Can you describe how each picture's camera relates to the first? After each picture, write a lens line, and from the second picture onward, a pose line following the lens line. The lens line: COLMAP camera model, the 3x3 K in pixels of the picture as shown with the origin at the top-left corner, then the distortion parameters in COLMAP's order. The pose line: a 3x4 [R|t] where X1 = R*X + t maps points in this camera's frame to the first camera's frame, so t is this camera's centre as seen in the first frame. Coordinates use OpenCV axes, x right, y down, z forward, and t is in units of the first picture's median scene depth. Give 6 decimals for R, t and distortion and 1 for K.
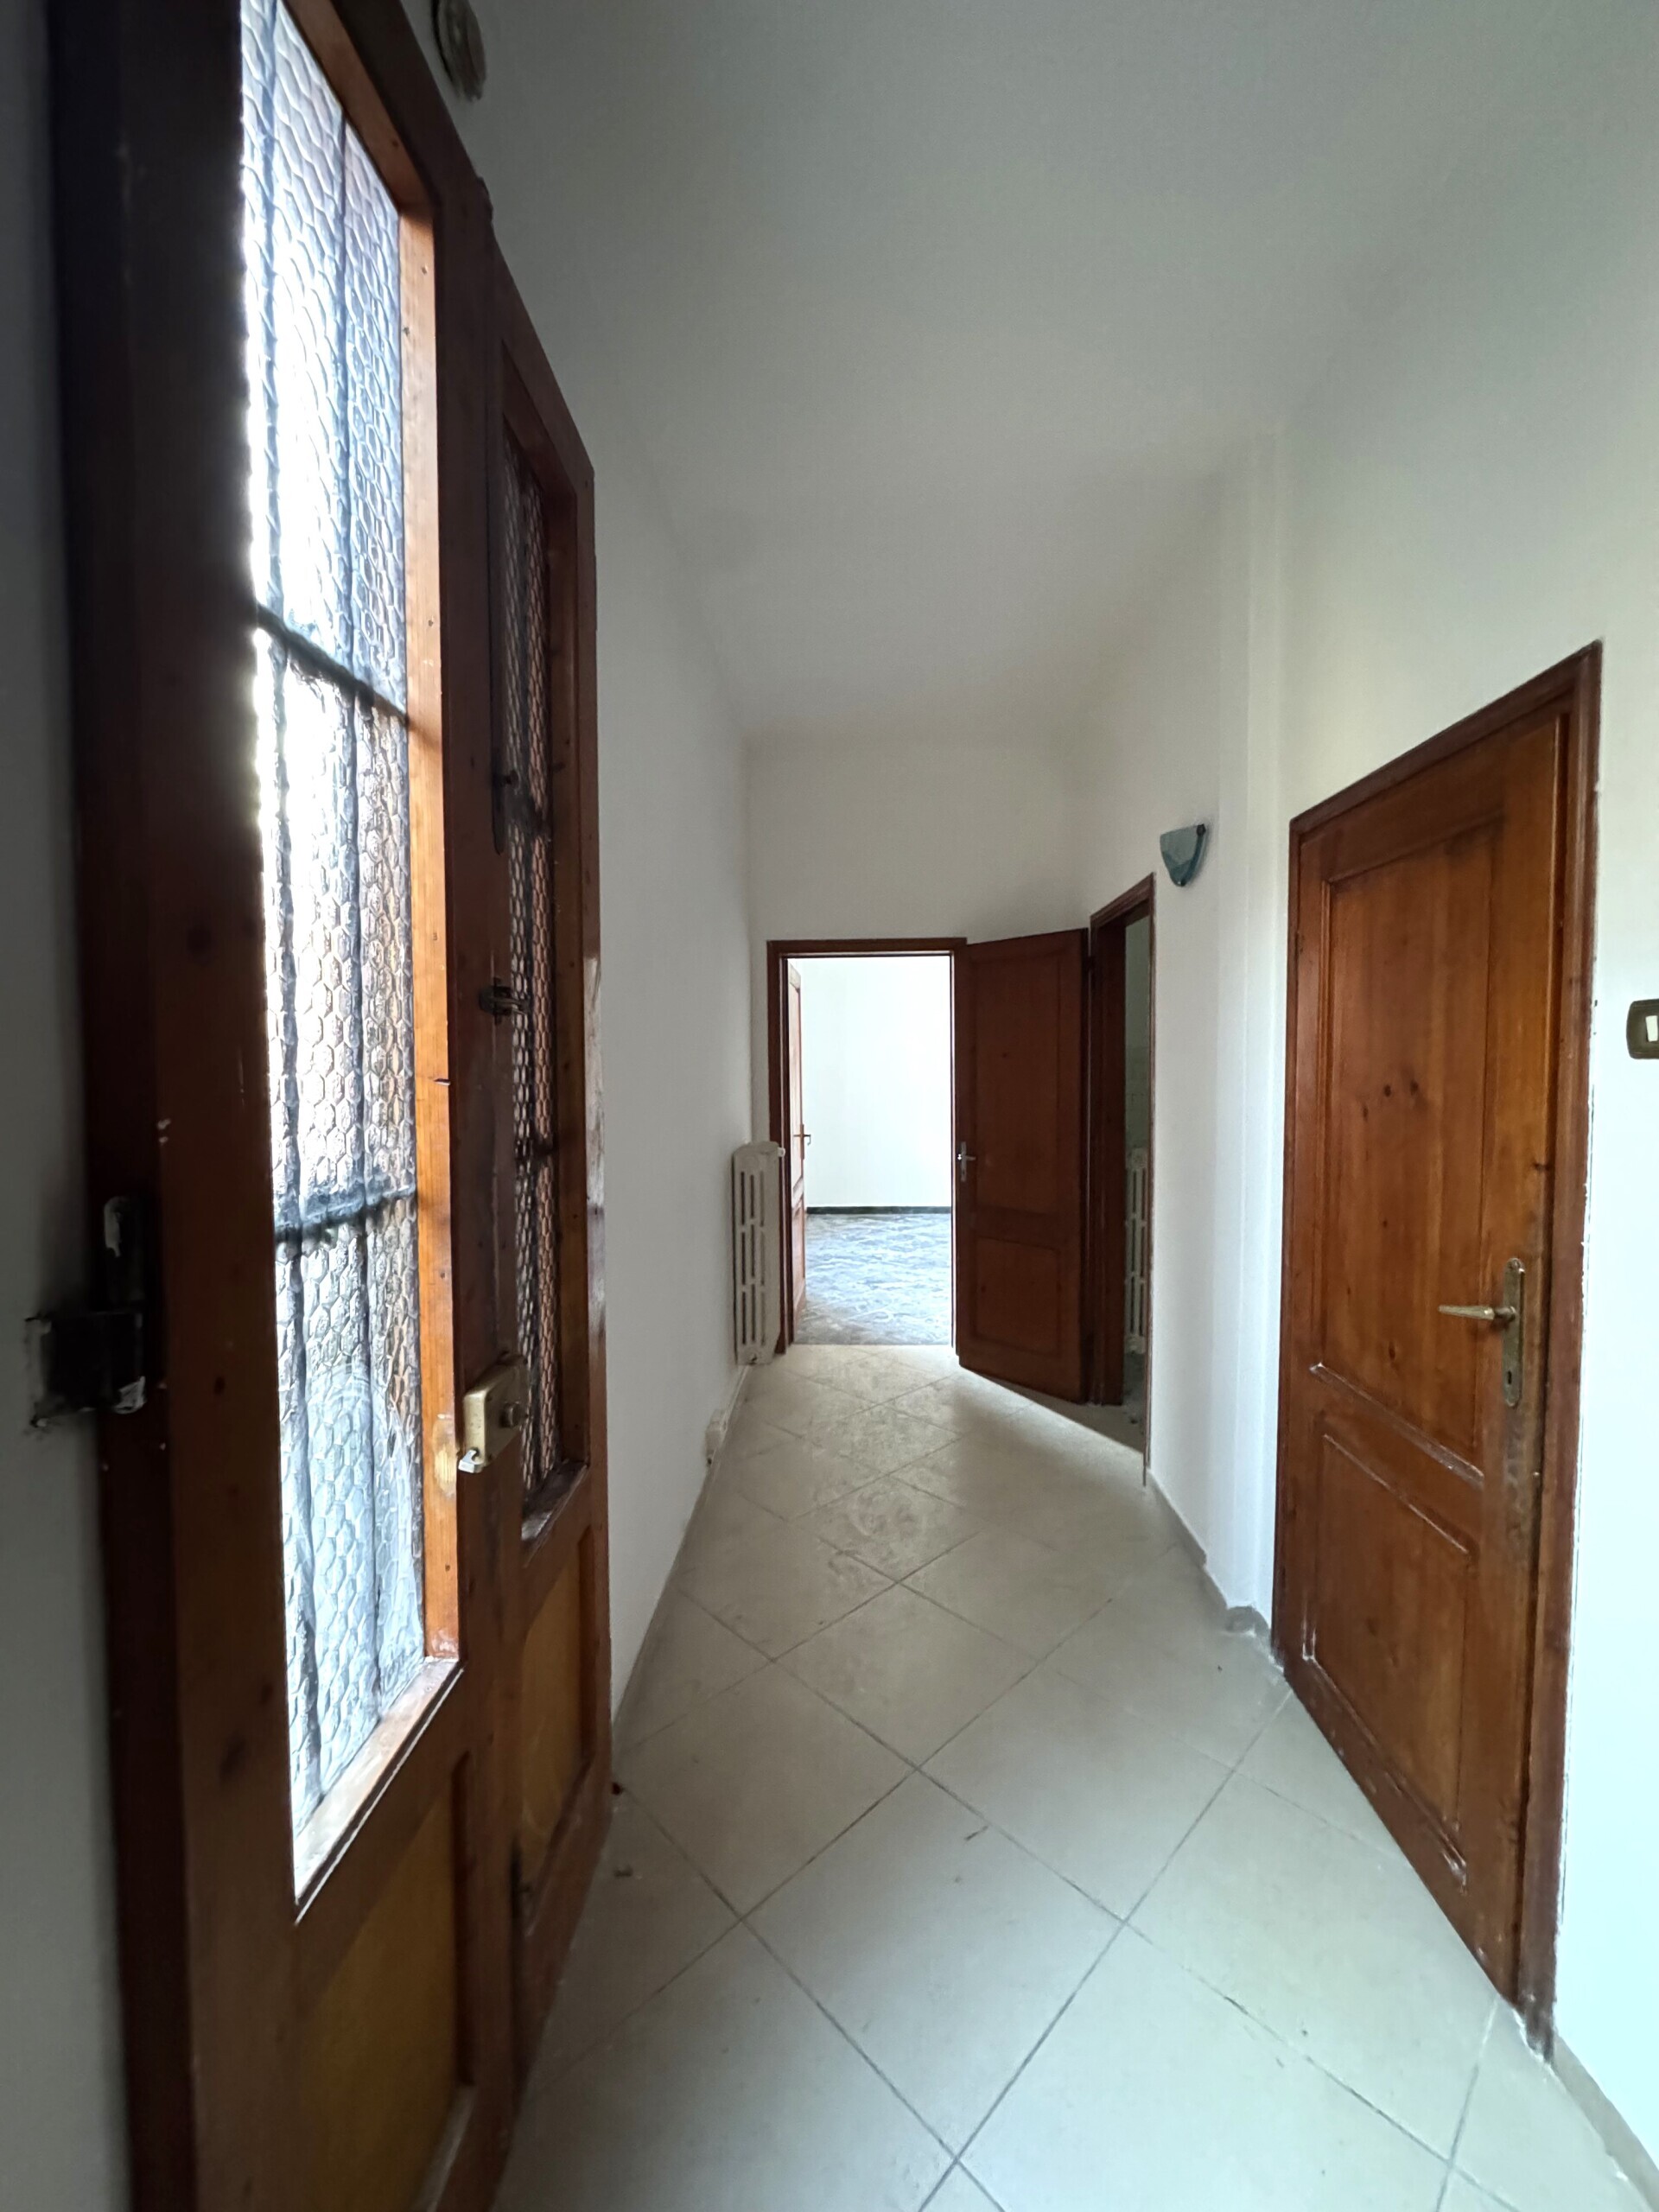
lens RADIAL K [[881.4, 0, 829.1], [0, 881.4, 1104.9], [0, 0, 1]] dist [0.001348, -0.000537]
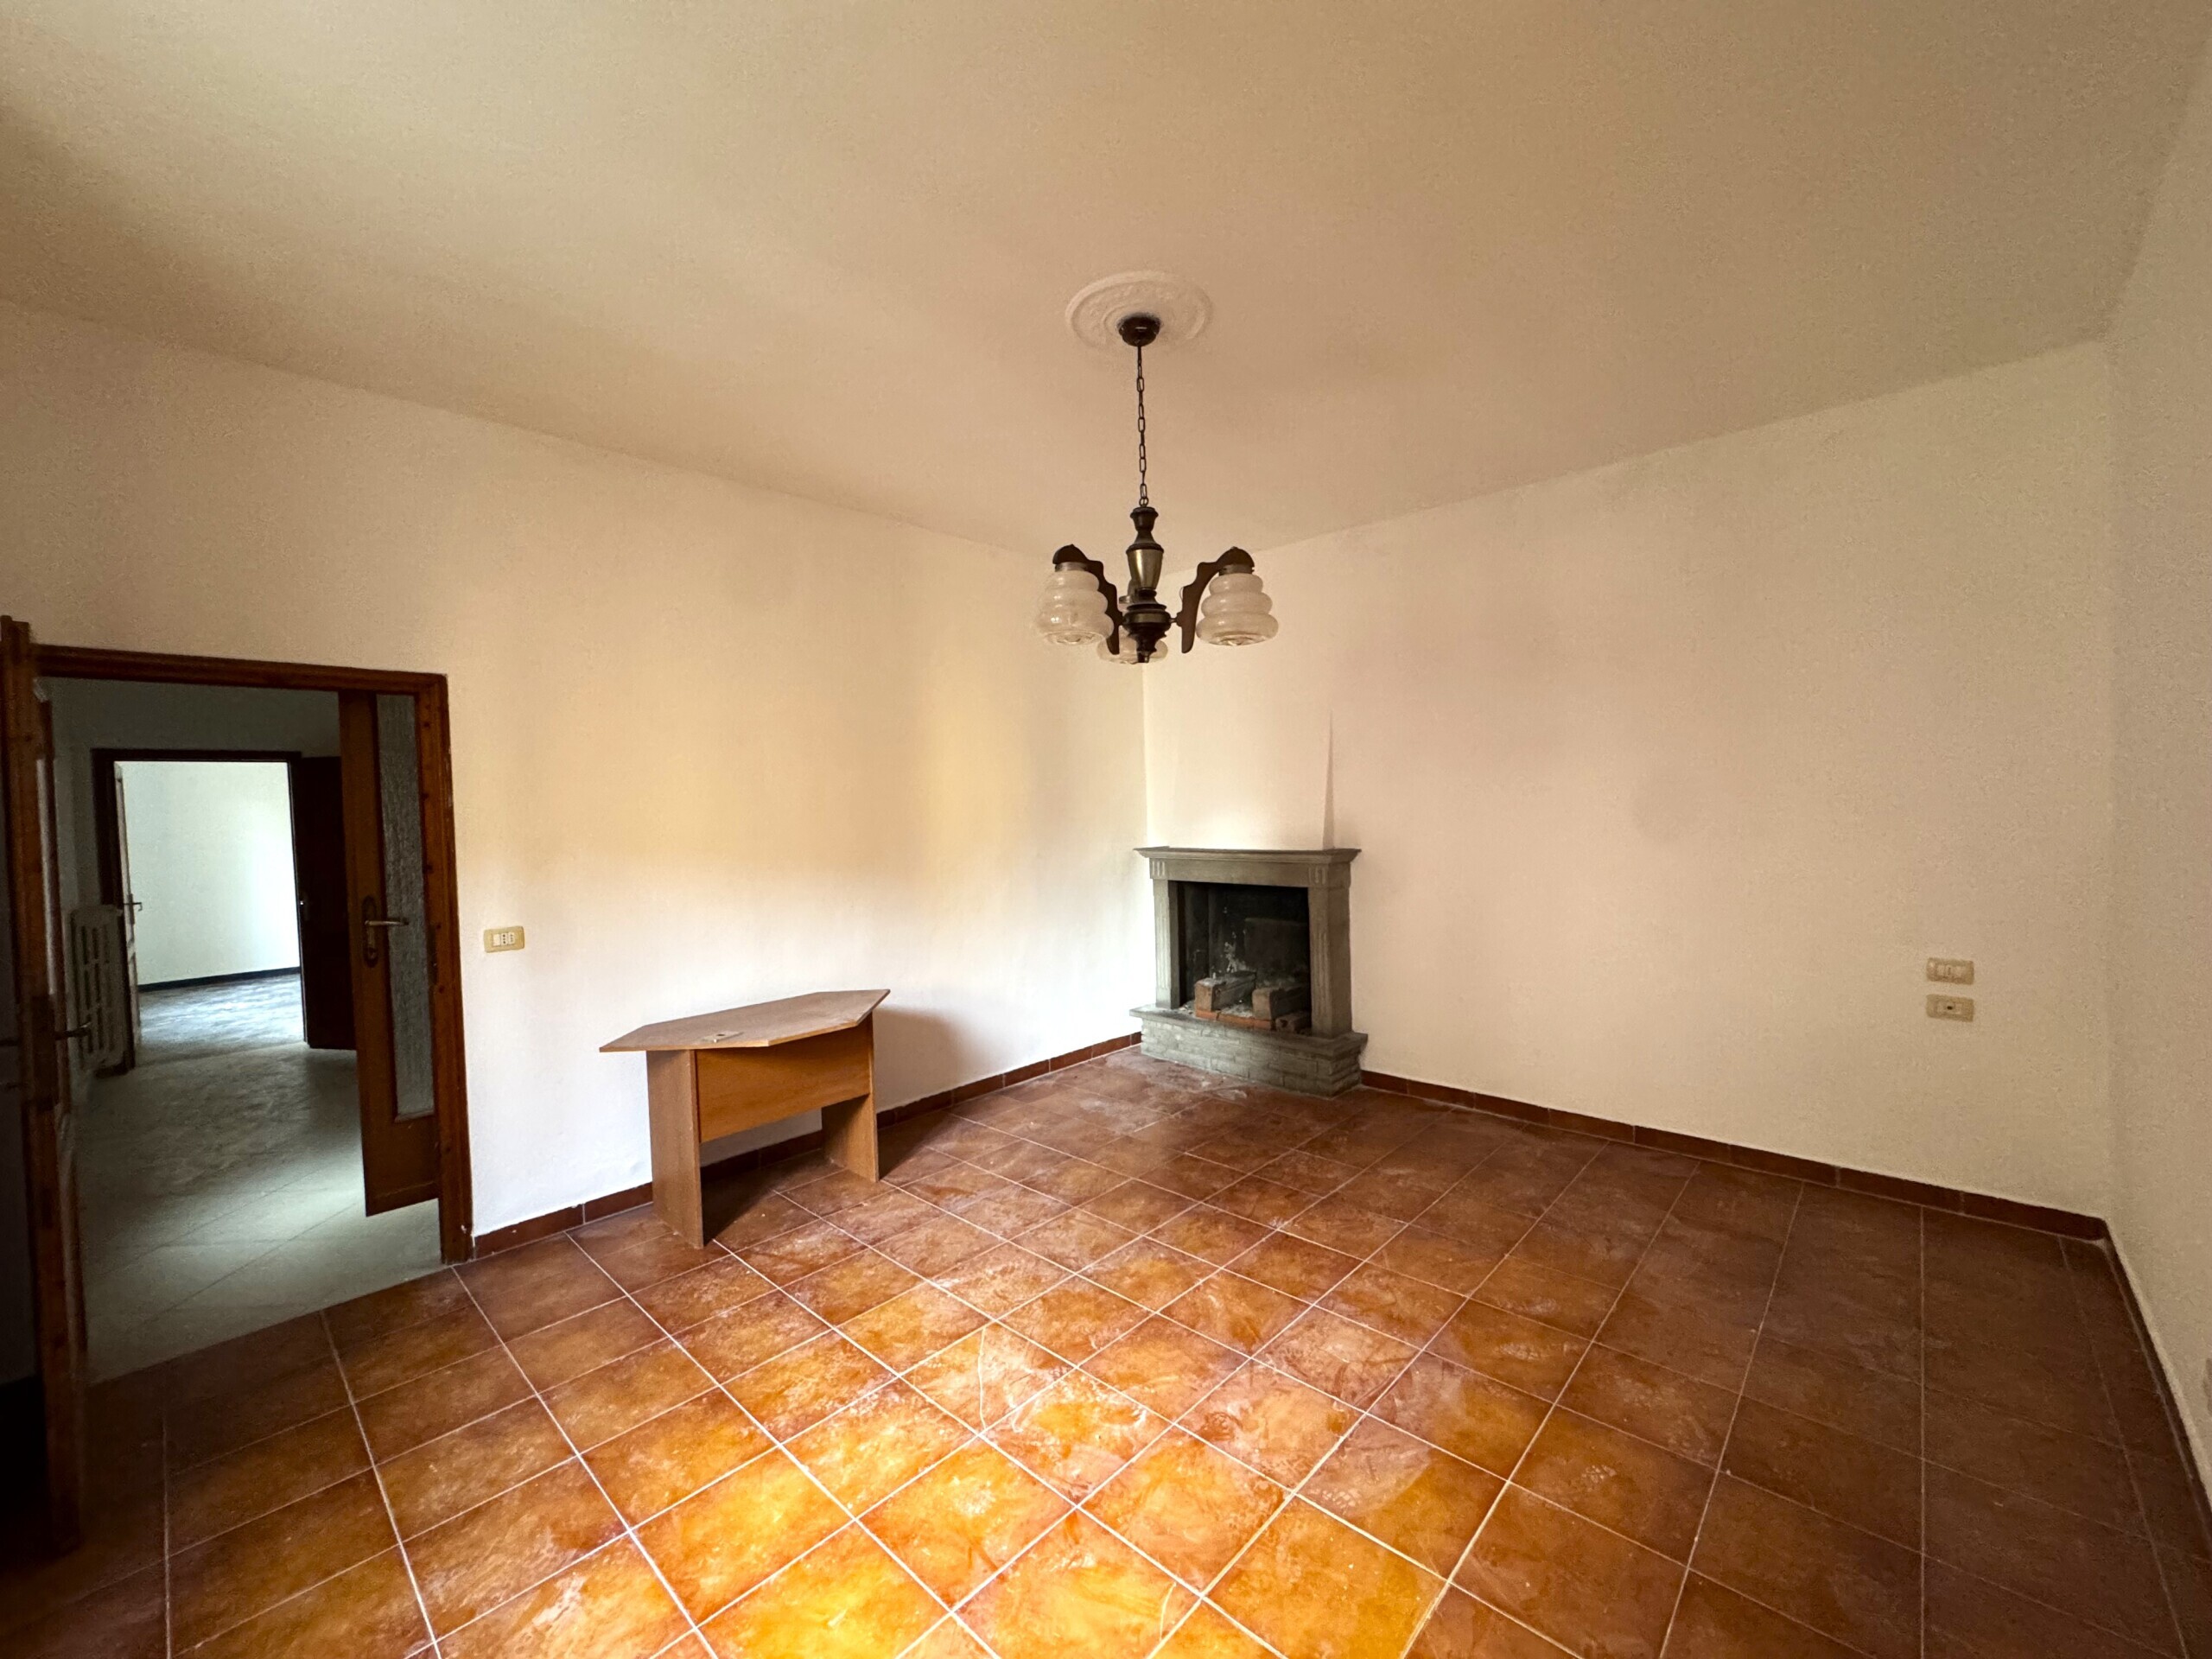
lens RADIAL K [[881.4, 0, 1106.9], [0, 881.4, 838.2], [0, 0, 1]] dist [0.001348, -0.000537]
pose [[0.662190, -0.033097, 0.748604, -0.056277], [0.055951, 0.998419, -0.005351, 0.030550], [-0.747244, 0.045428, 0.662995, -0.921868]]
